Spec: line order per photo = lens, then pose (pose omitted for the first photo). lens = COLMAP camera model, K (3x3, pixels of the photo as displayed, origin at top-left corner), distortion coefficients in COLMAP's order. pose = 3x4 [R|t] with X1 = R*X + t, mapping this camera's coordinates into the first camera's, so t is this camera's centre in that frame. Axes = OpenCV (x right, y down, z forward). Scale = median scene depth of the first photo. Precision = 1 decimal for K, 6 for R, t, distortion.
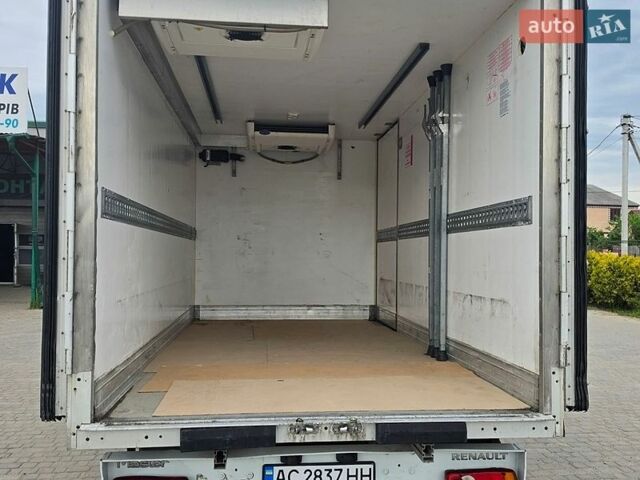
lens RADIAL K [[590.2, 0, 320.0], [0, 590.2, 240.0], [0, 0, 1]] dist [0.090787, -0.128955]
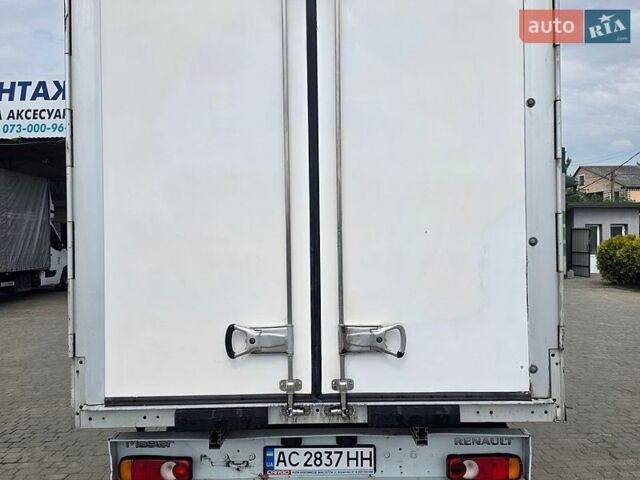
lens RADIAL K [[590.2, 0, 320.0], [0, 590.2, 240.0], [0, 0, 1]] dist [0.090787, -0.128955]
pose [[0.992896, -0.027015, -0.115881, 0.127769], [0.028151, 0.999570, 0.008175, 0.017299], [0.115611, -0.011380, 0.993229, 0.000278]]
